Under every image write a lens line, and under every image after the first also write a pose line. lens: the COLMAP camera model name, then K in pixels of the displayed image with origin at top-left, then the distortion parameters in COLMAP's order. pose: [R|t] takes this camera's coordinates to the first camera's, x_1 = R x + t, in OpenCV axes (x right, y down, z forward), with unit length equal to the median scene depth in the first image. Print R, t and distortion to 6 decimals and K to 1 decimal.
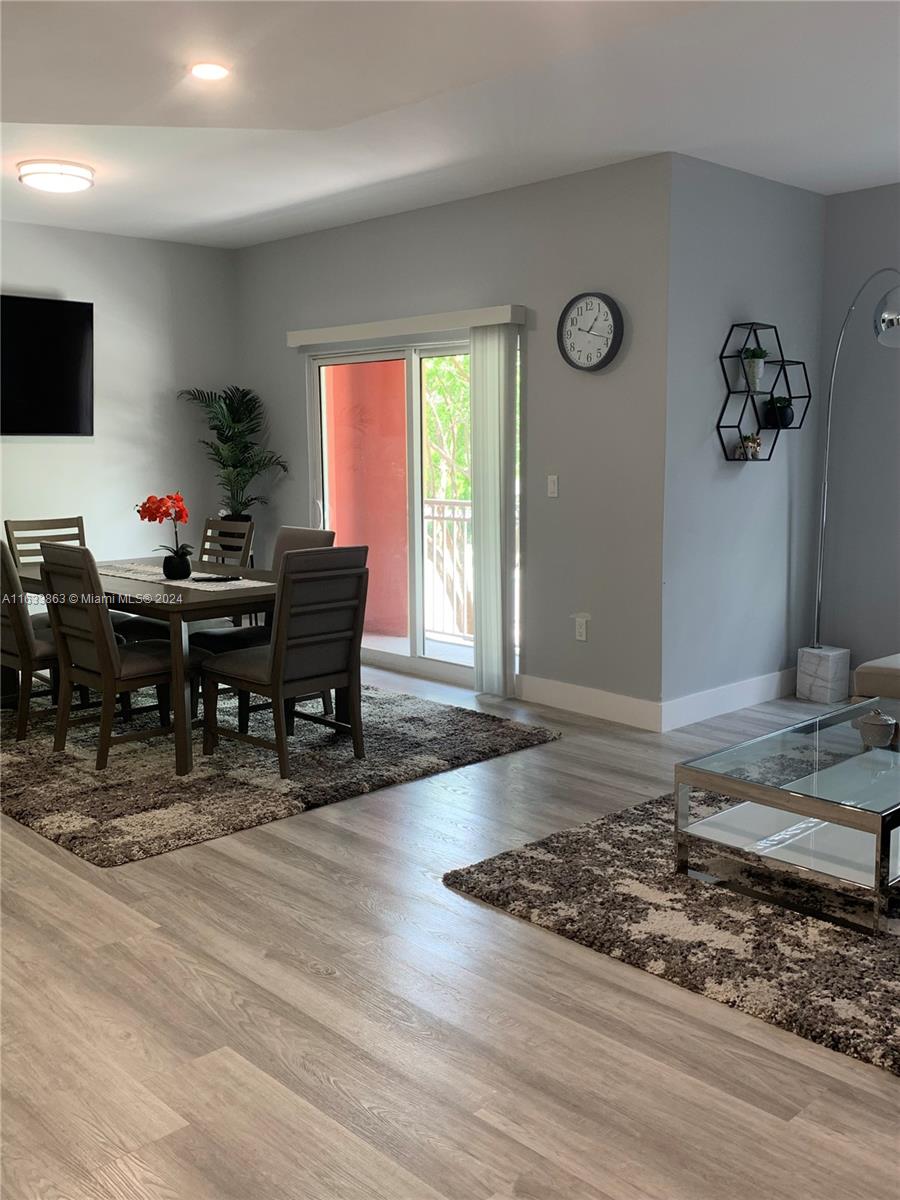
lens RADIAL K [[1099.7, 0, 454.7], [0, 1099.7, 603.3], [0, 0, 1]] dist [0.005147, 0.000000]
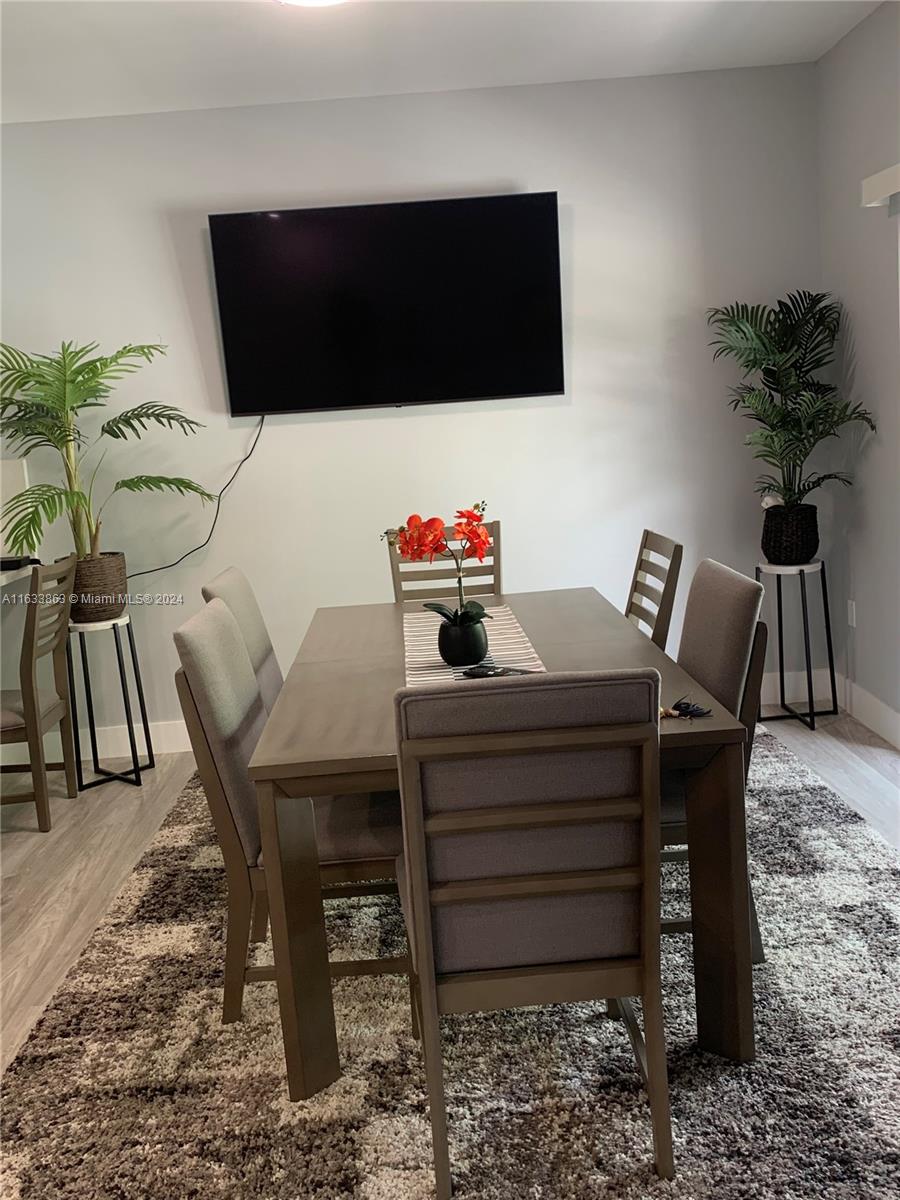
lens RADIAL K [[1099.7, 0, 442.8], [0, 1099.7, 592.9], [0, 0, 1]] dist [0.005147, 0.000000]
pose [[0.726782, 0.053091, -0.684813, 0.160847], [-0.019288, 0.998193, 0.056917, -0.126239], [0.686597, -0.028158, 0.726492, 0.854117]]
